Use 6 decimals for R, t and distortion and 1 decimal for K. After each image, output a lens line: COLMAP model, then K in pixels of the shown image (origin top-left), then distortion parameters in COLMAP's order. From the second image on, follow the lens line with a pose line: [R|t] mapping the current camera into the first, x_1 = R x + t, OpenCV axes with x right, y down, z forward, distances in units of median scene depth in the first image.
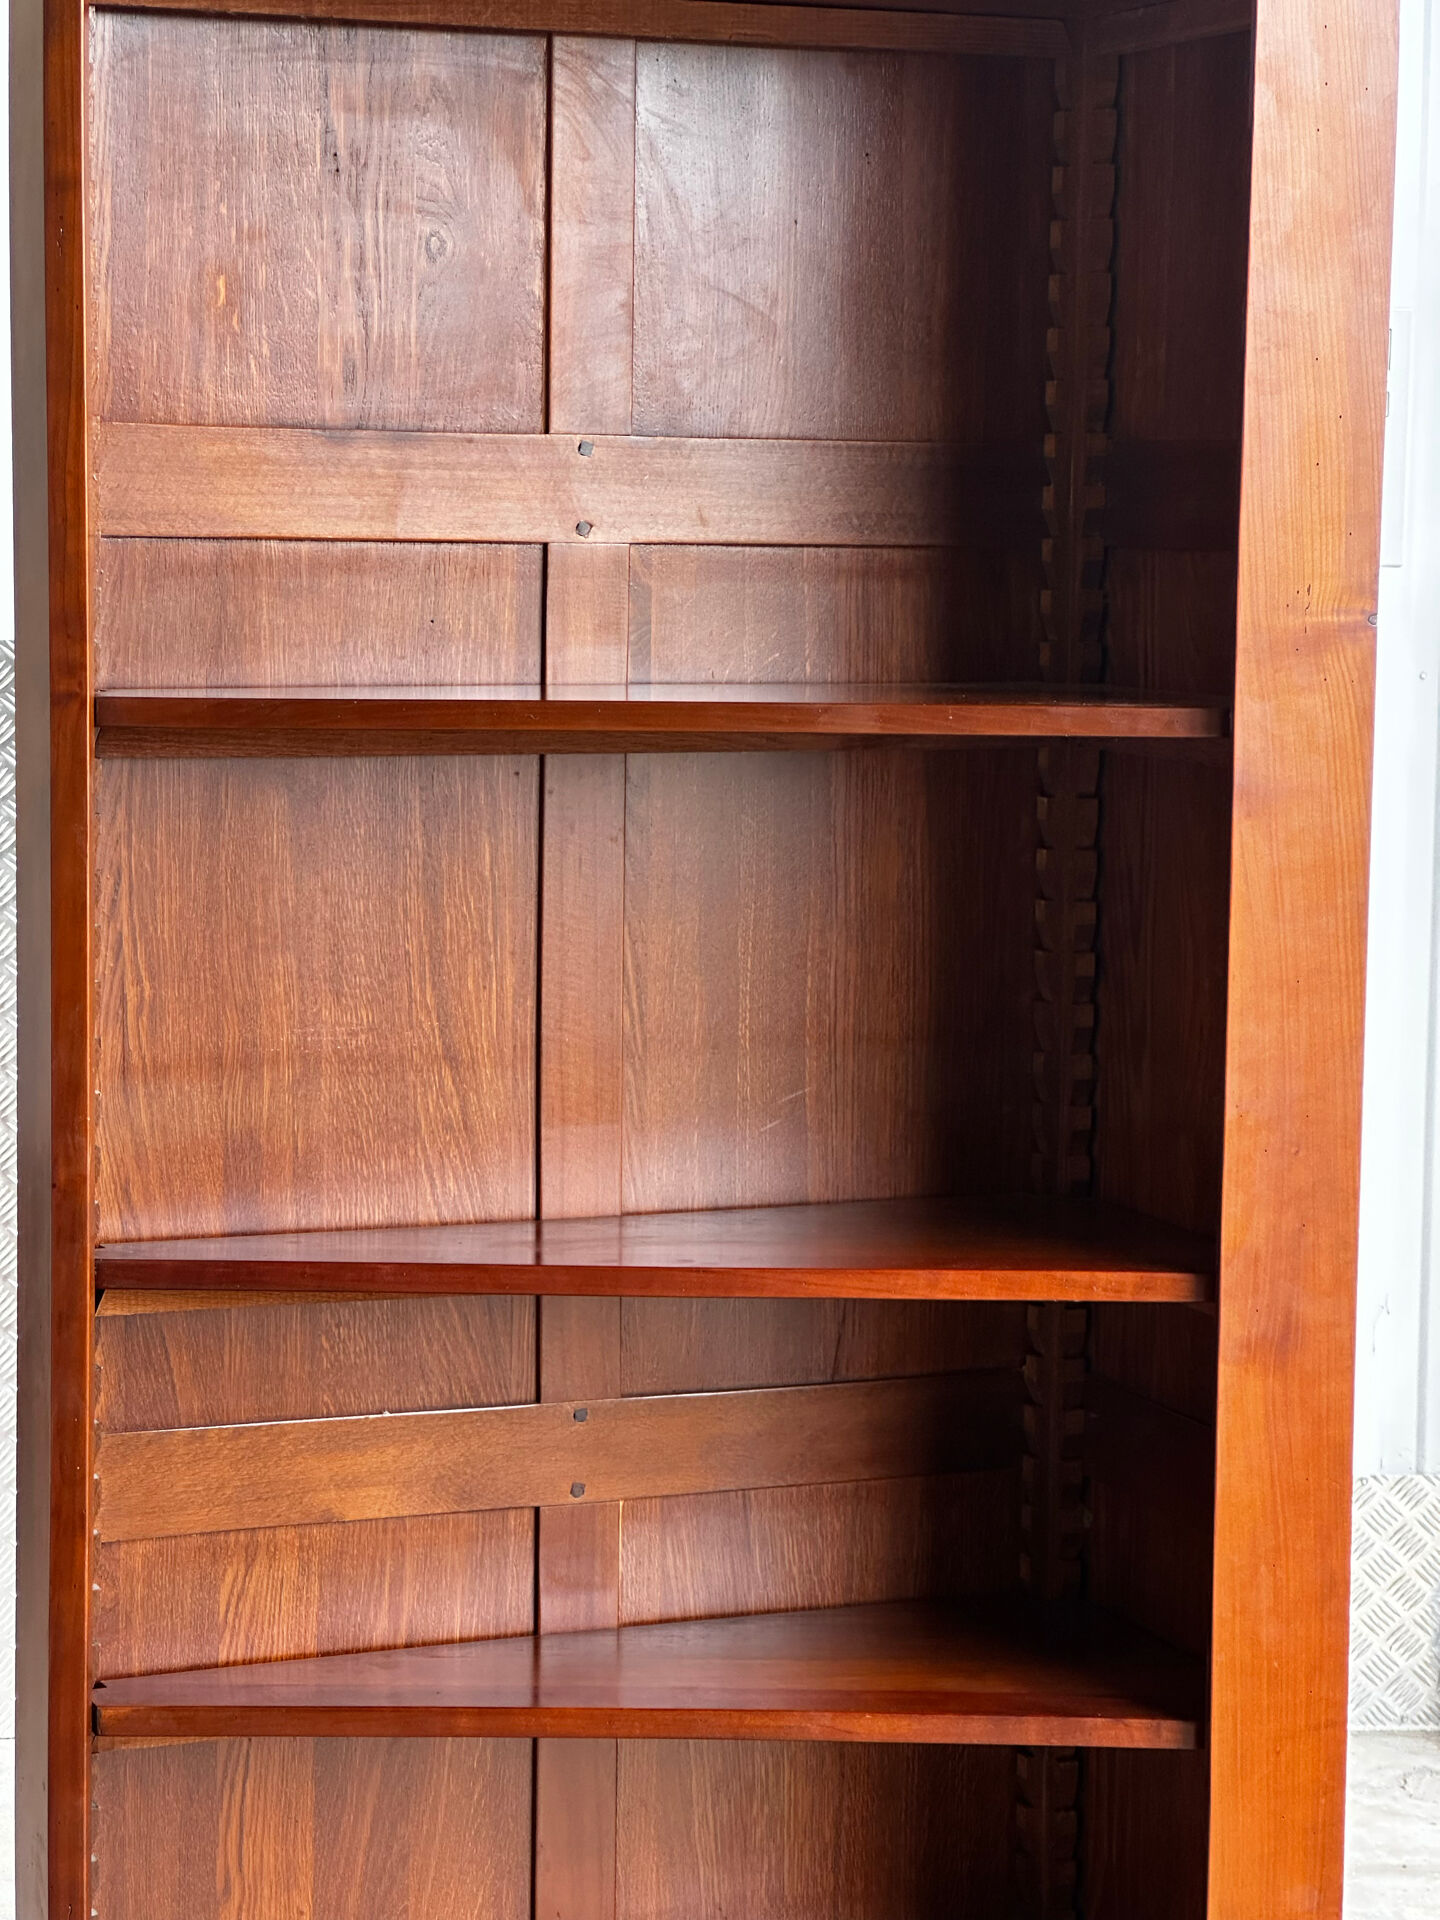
lens RADIAL K [[4340.5, 0, 725.4], [0, 4340.5, 984.9], [0, 0, 1]] dist [-0.212762, 6.743286]
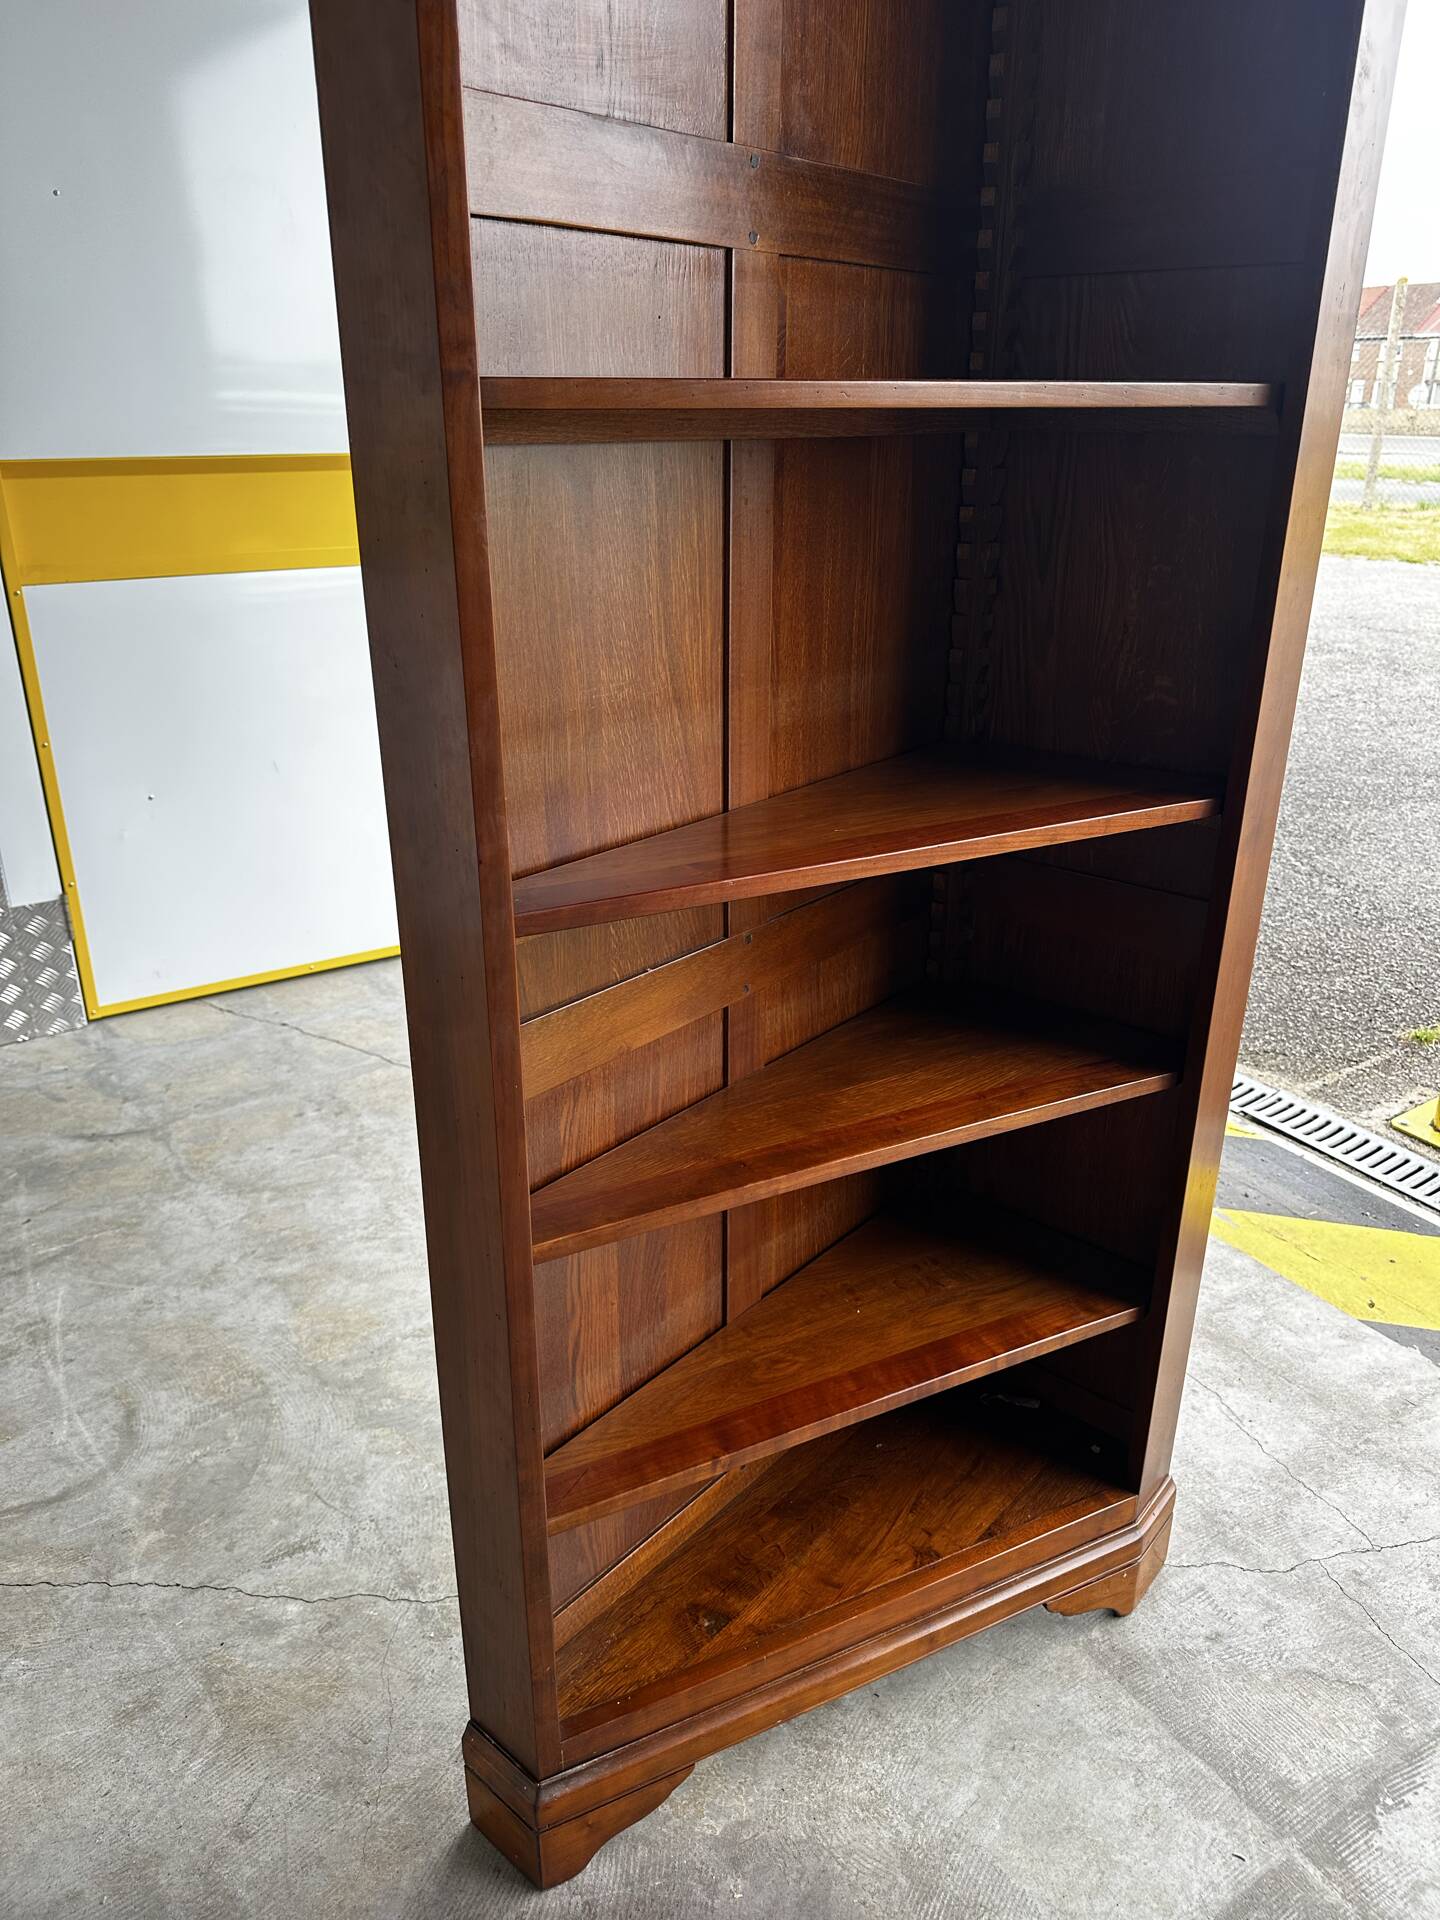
lens RADIAL K [[1326.4, 0, 713.0], [0, 1326.4, 950.7], [0, 0, 1]] dist [0.141227, -0.221573]
pose [[0.890456, -0.180060, 0.417931, -0.235321], [0.062205, 0.957931, 0.280177, -0.022162], [-0.450798, -0.223488, 0.864196, 0.639306]]
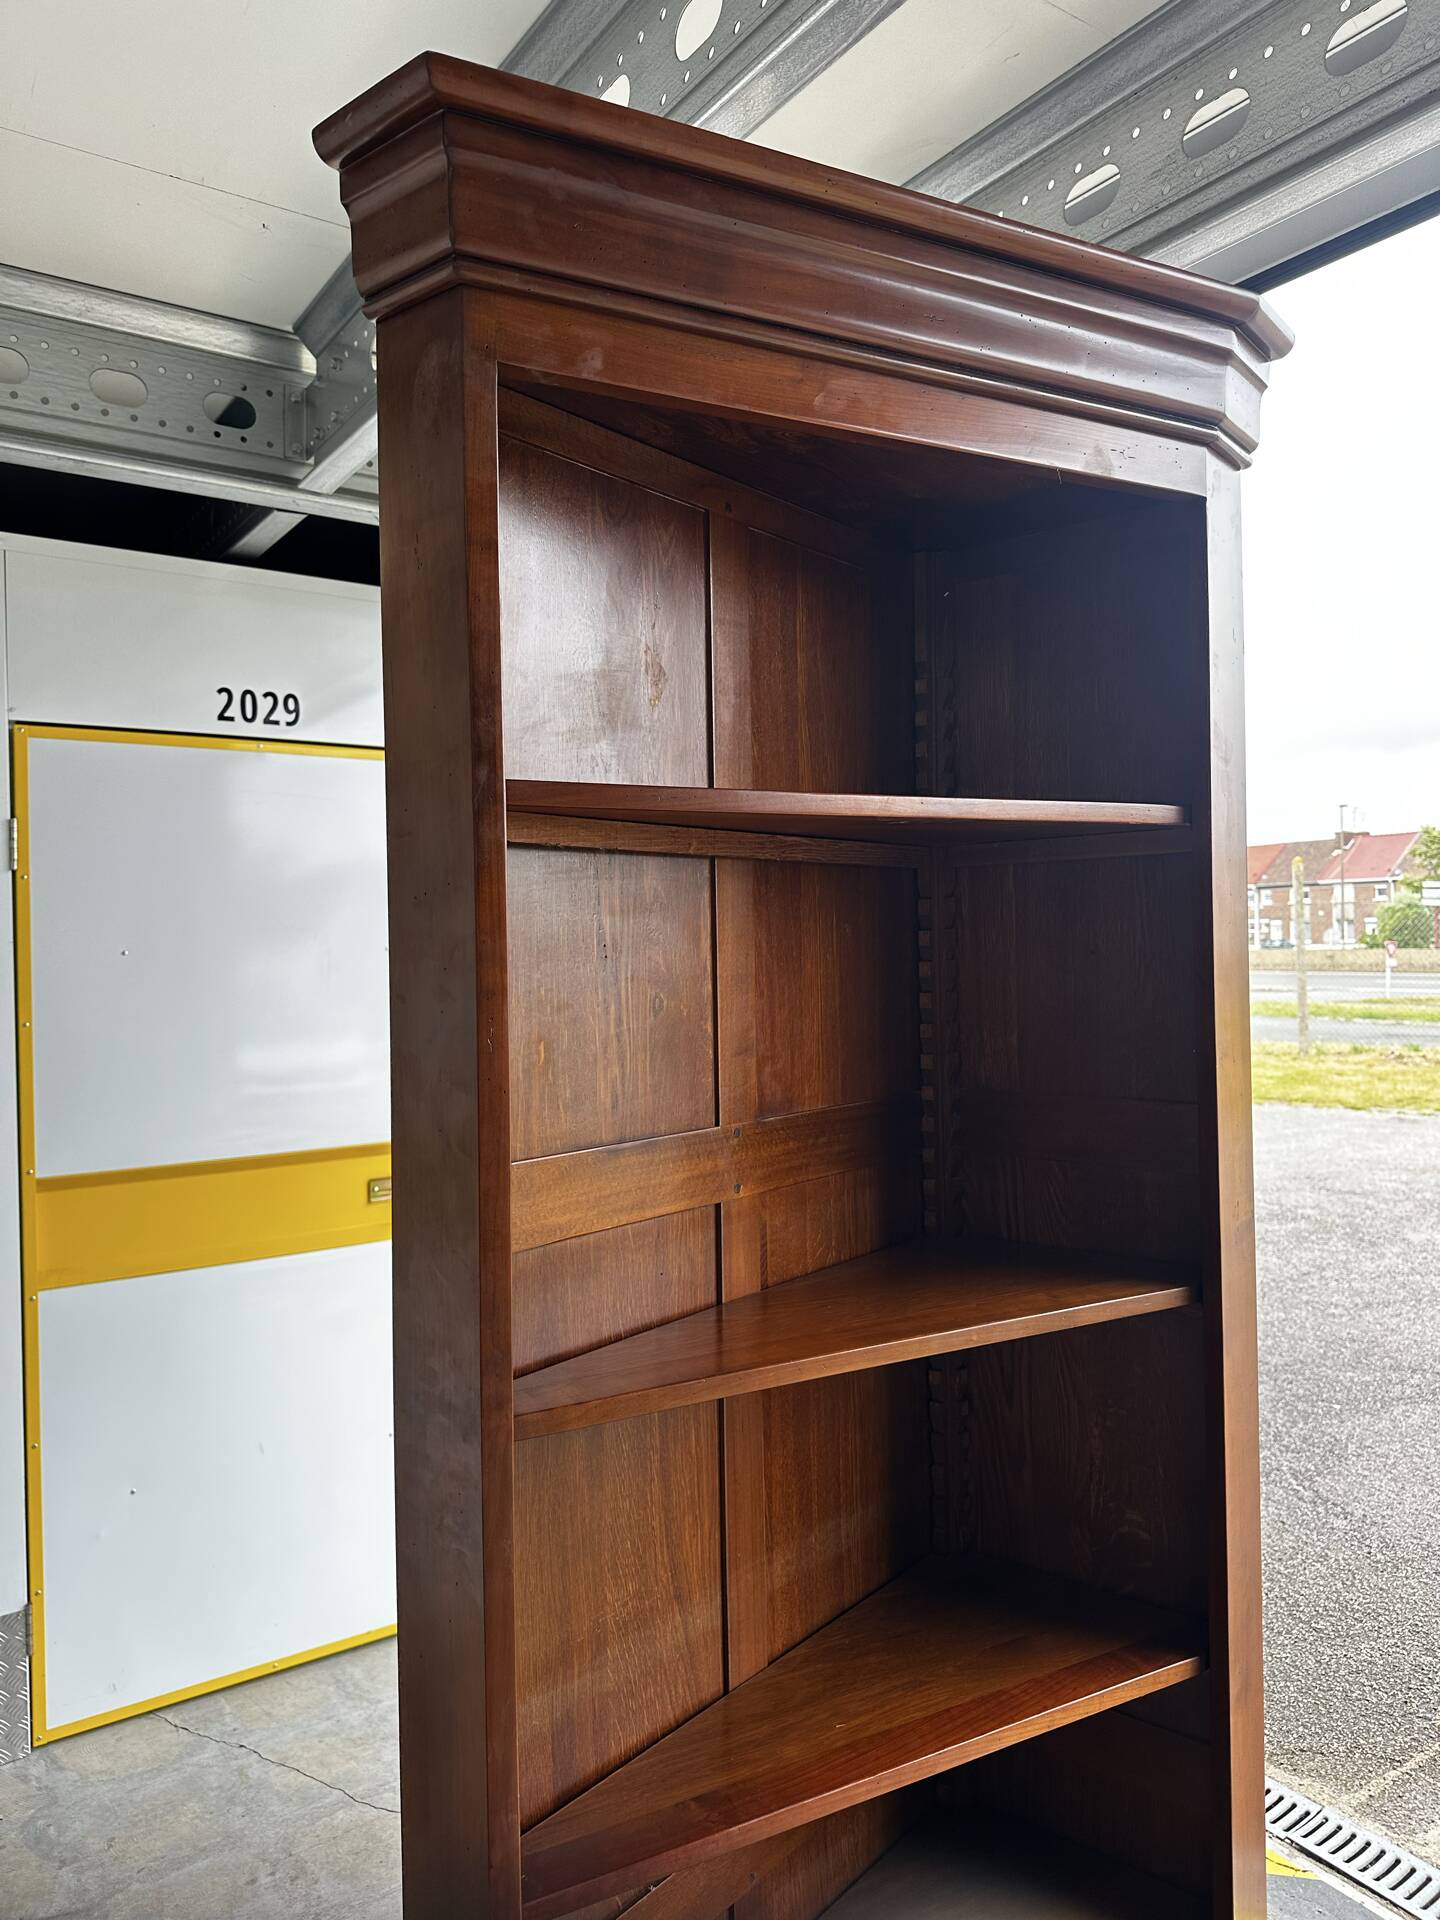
lens RADIAL K [[1340.0, 0, 711.7], [0, 1340.0, 949.4], [0, 0, 1]] dist [0.108519, -0.168295]
pose [[0.880950, -0.029896, 0.472265, -0.250424], [0.081683, 0.992629, -0.089533, -0.145547], [-0.466107, 0.117450, 0.876898, 0.603440]]
